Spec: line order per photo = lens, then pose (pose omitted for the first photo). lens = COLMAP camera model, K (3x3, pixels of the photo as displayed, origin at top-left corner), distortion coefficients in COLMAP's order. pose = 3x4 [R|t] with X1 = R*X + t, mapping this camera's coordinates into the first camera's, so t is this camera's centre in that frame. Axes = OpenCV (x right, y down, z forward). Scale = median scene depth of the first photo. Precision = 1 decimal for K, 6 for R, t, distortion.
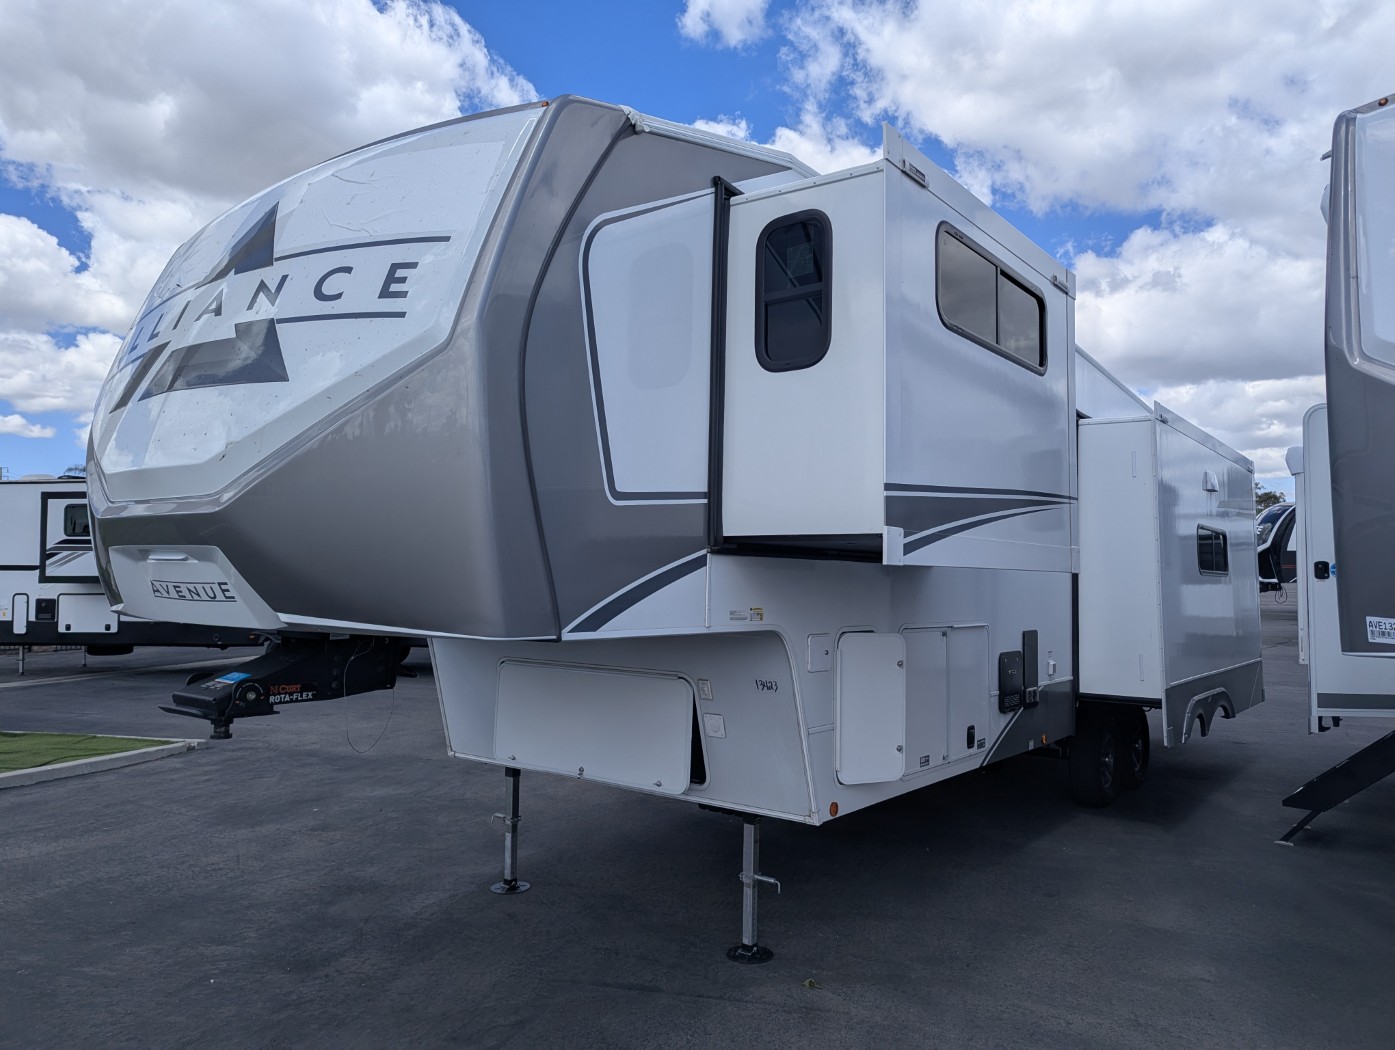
lens RADIAL K [[989.6, 0, 695.4], [0, 989.6, 522.3], [0, 0, 1]] dist [0.030811, -0.003408]
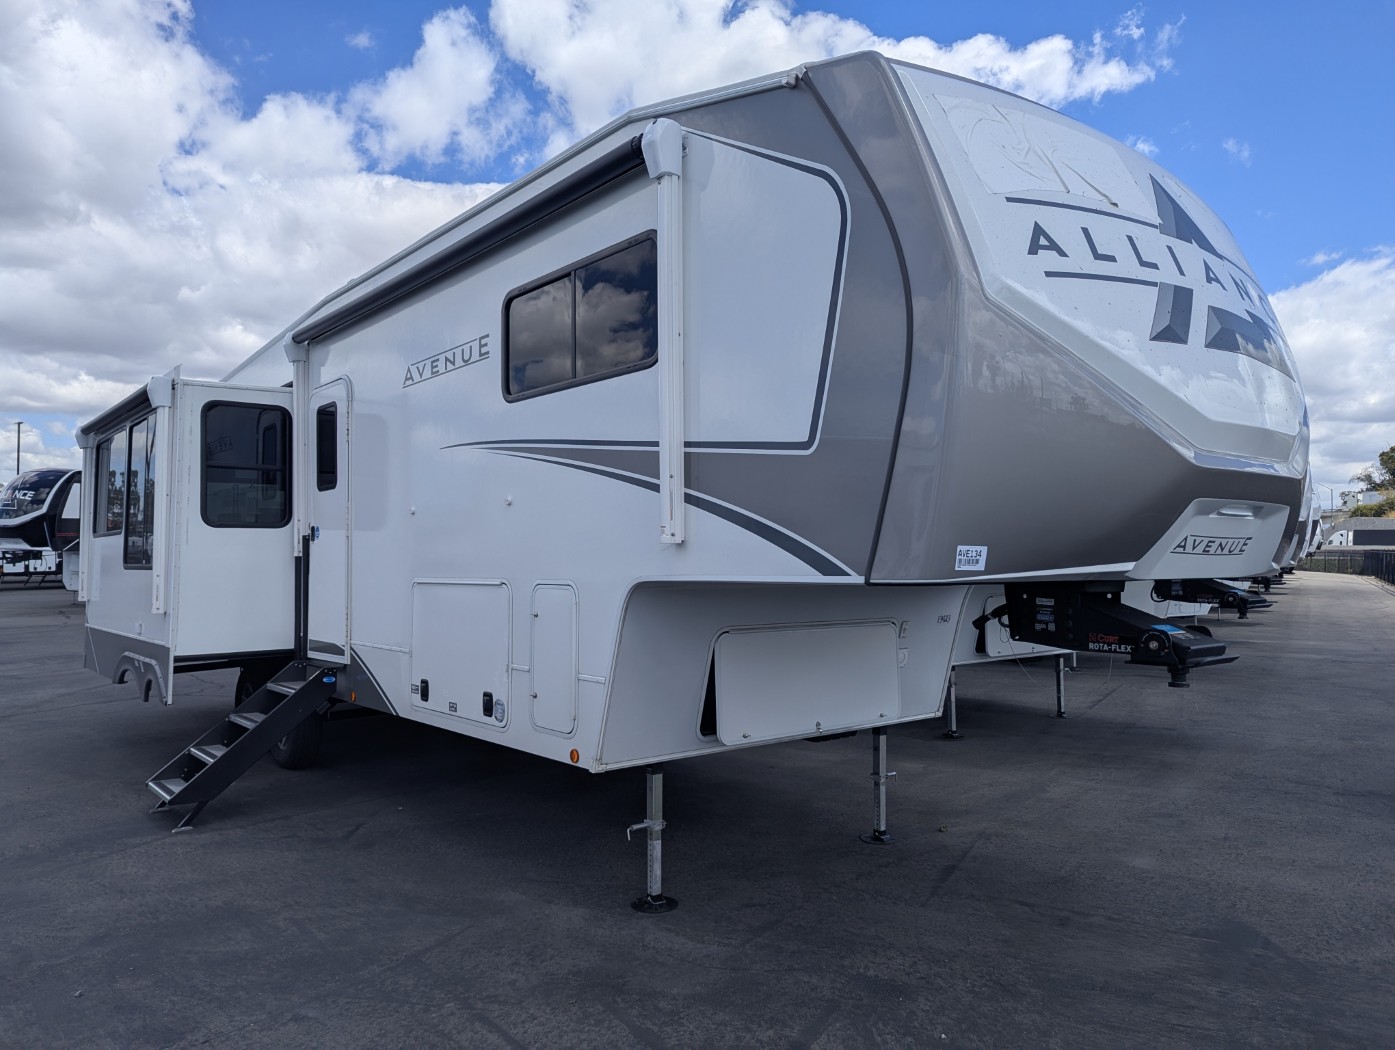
lens RADIAL K [[989.6, 0, 695.3], [0, 989.6, 524.9], [0, 0, 1]] dist [0.030811, -0.003408]
pose [[0.216167, 0.024042, 0.976060, -1.284108], [-0.055737, 0.998370, -0.012248, 0.070332], [-0.974764, -0.051755, 0.217155, 1.018192]]
